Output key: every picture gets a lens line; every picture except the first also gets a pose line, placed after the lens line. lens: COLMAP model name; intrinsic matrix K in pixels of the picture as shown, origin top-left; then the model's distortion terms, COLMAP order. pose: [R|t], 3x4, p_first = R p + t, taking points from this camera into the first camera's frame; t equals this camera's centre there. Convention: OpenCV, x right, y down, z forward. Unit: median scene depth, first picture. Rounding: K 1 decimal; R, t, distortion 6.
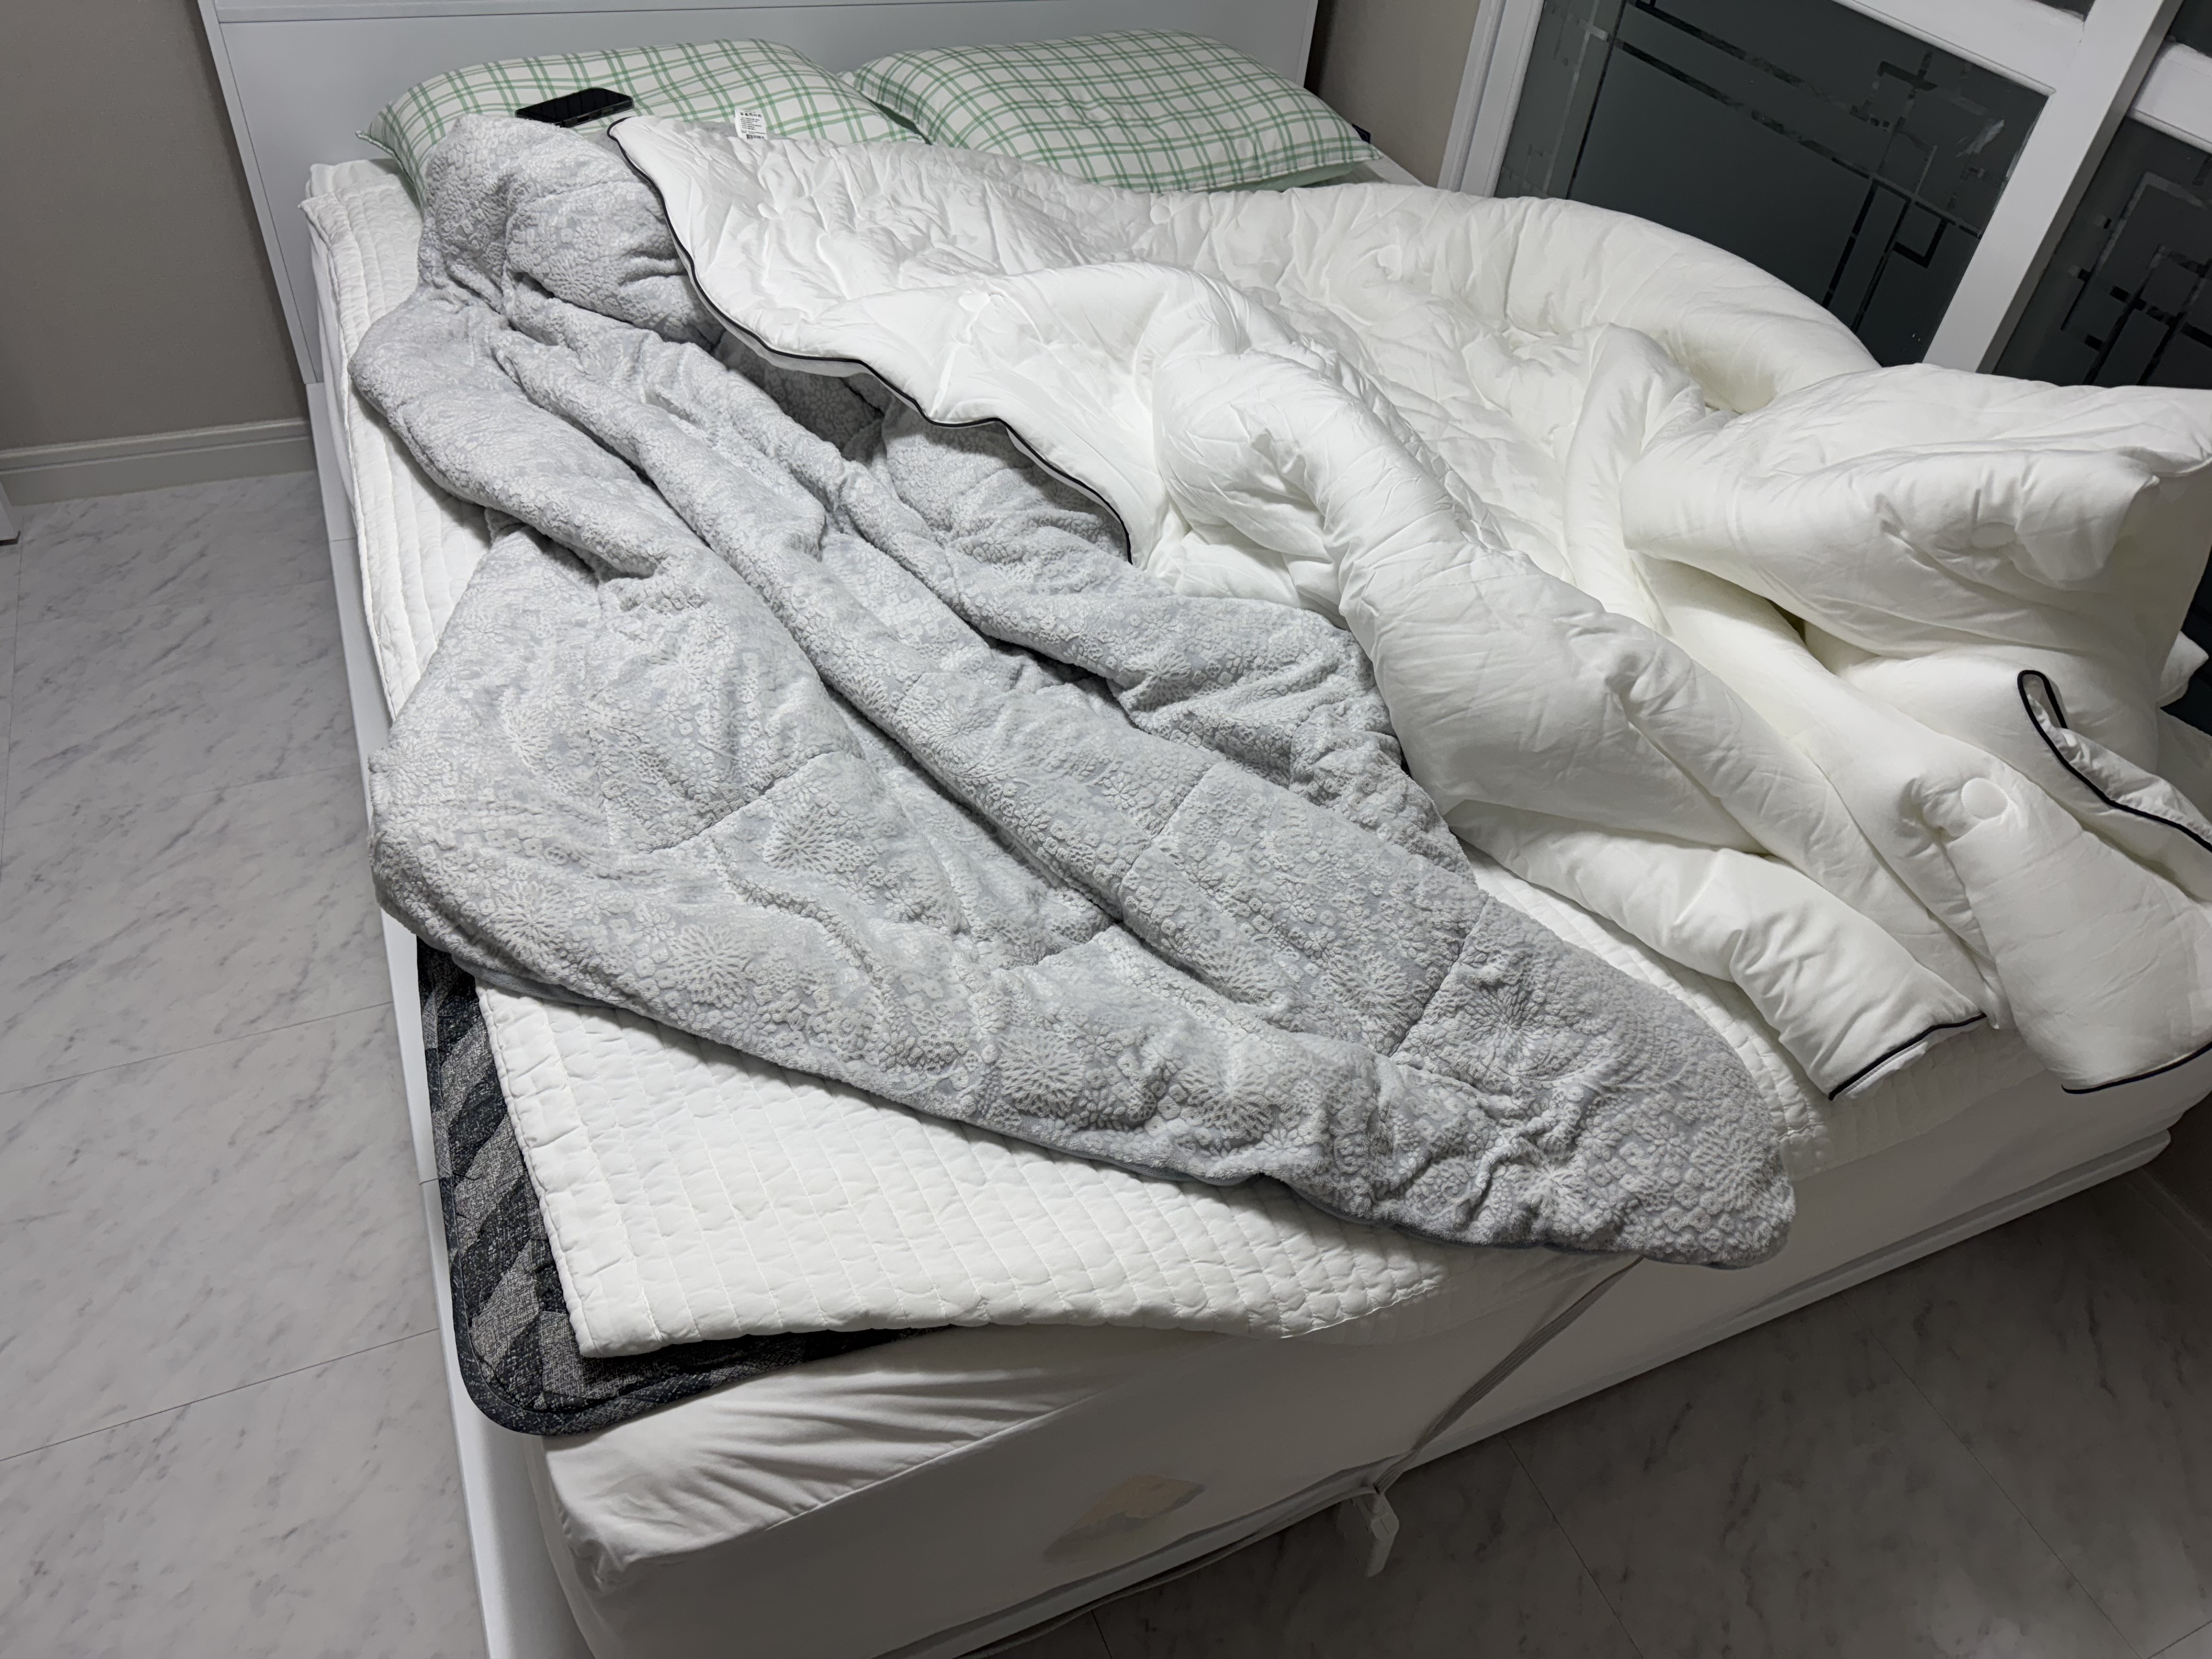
lens RADIAL K [[1560.0, 0, 1108.0], [0, 1560.0, 835.3], [0, 0, 1]] dist [0.006496, -0.000900]
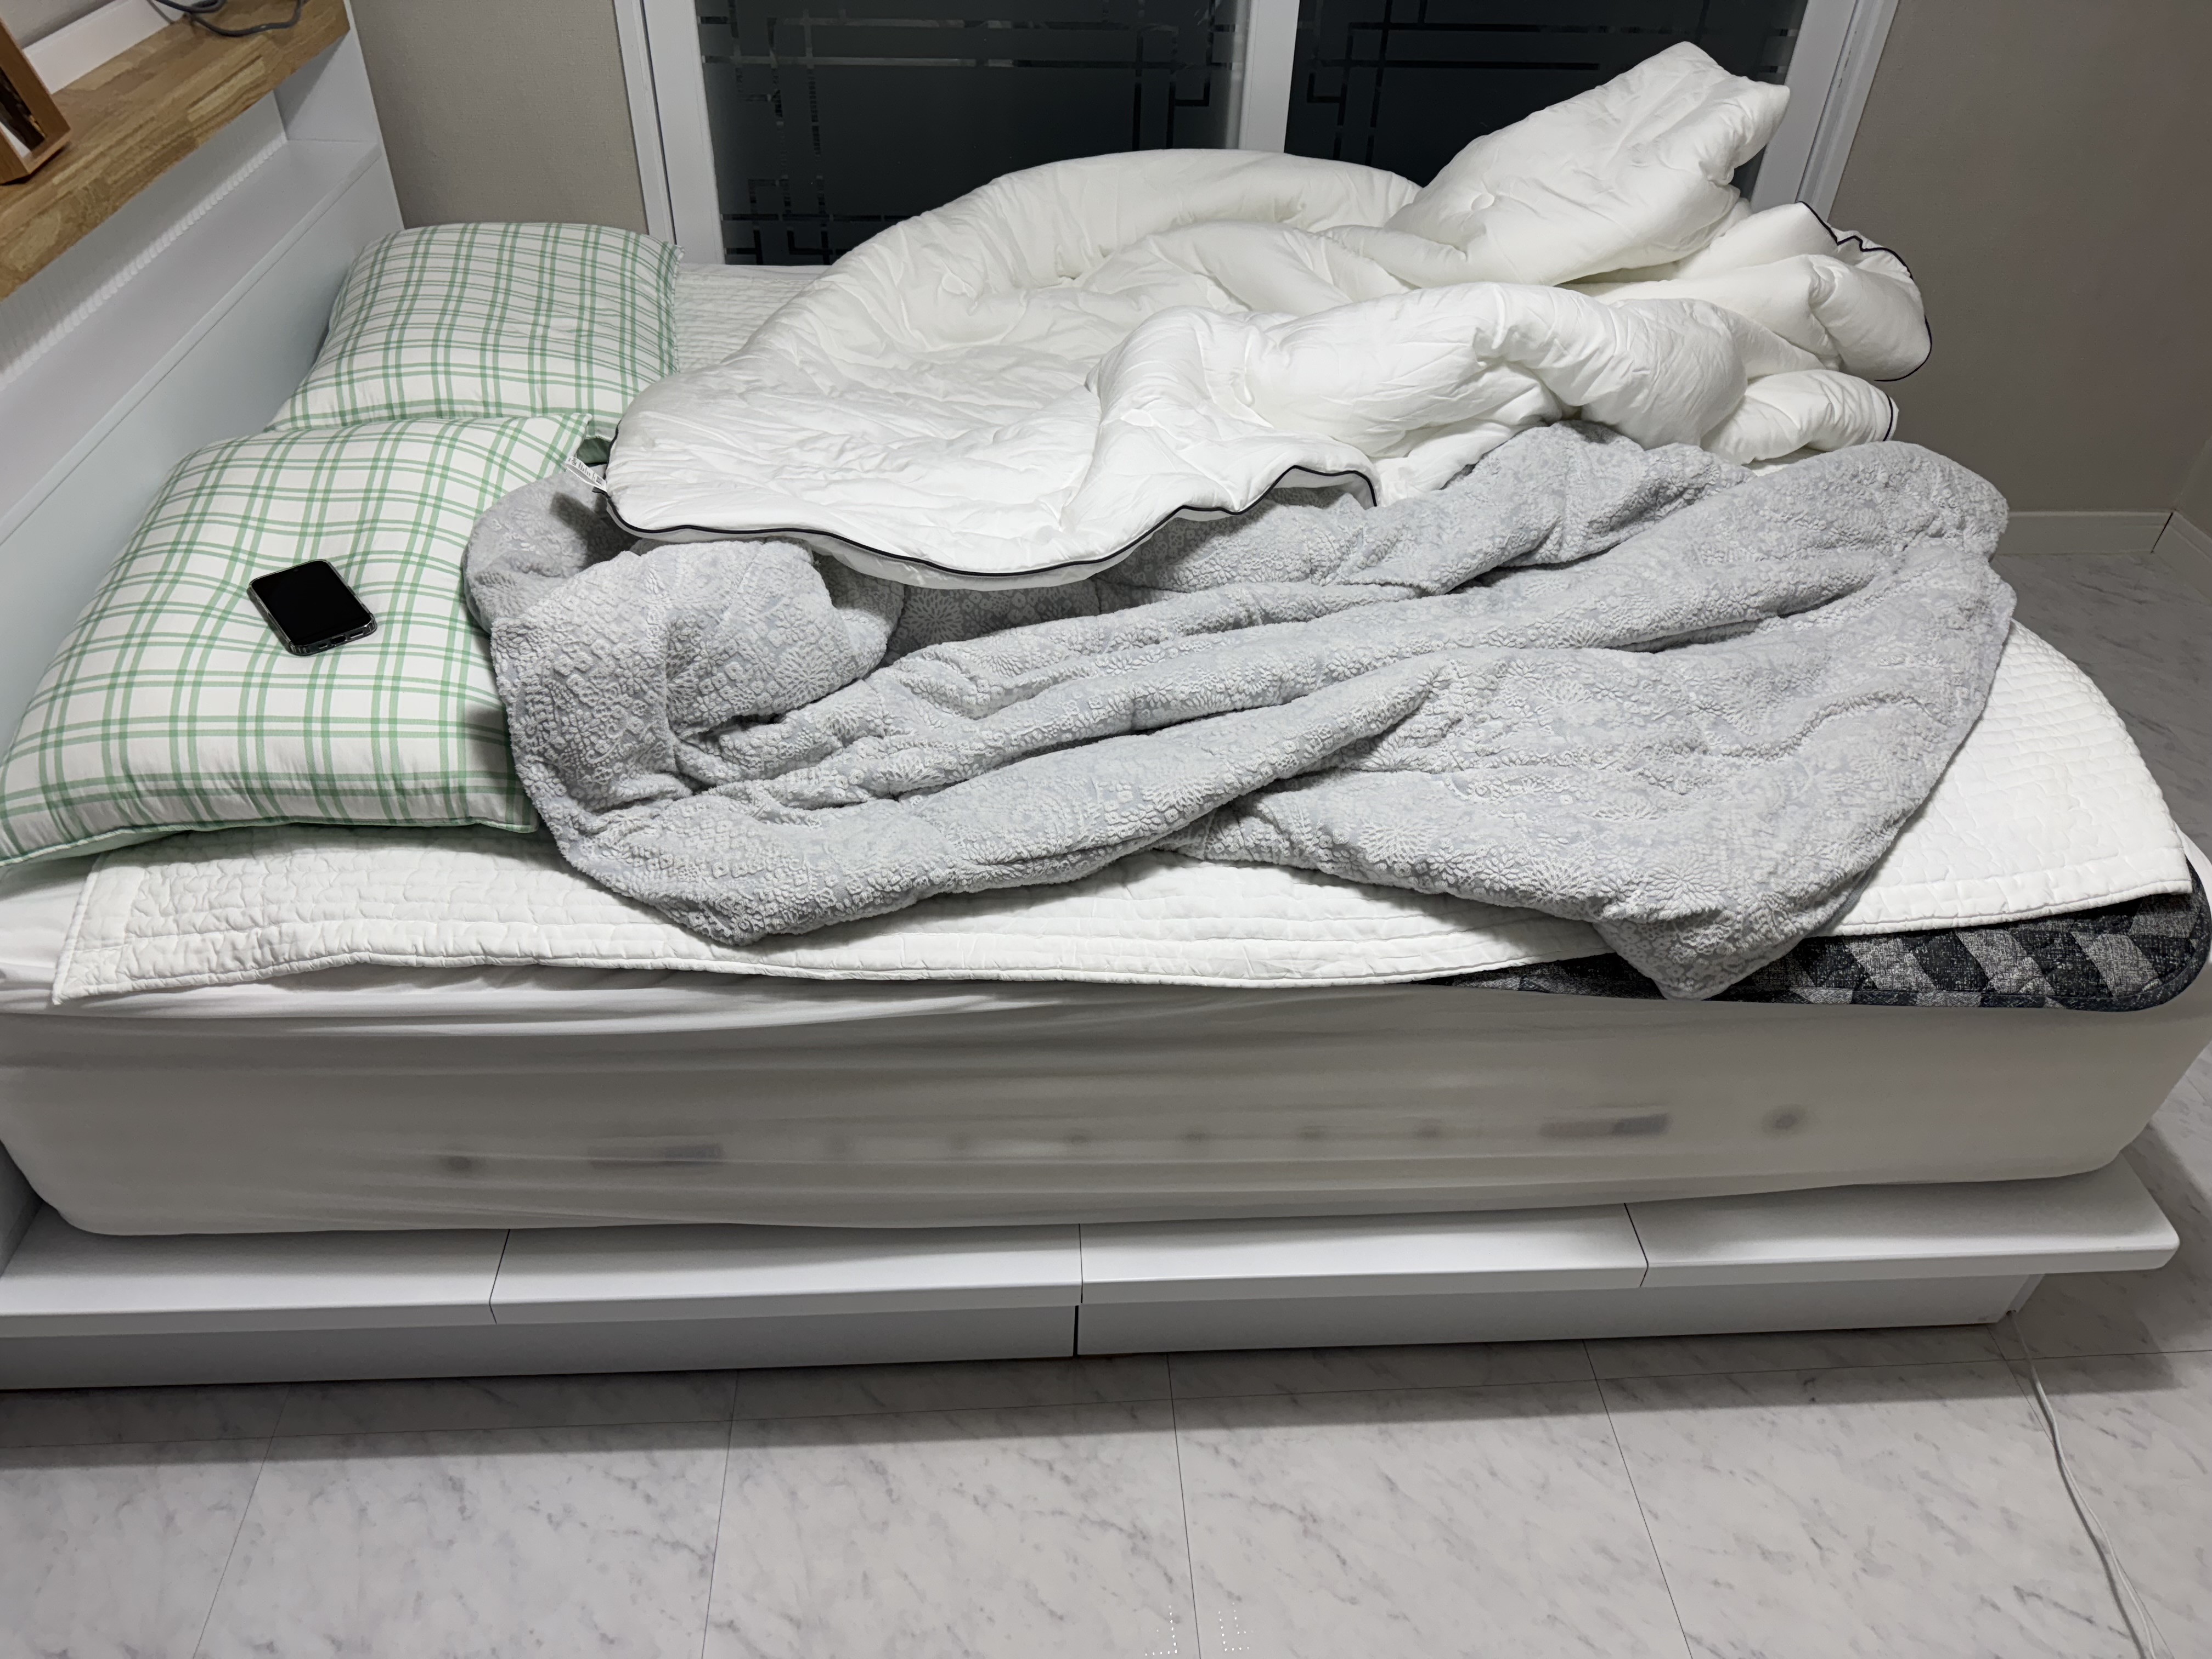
lens RADIAL K [[1560.0, 0, 1103.5], [0, 1560.0, 824.9], [0, 0, 1]] dist [0.006496, -0.000900]
pose [[0.348097, -0.655998, 0.669697, -0.986678], [0.641539, 0.687592, 0.340066, -0.531740], [-0.683562, 0.311261, 0.660197, 0.413282]]
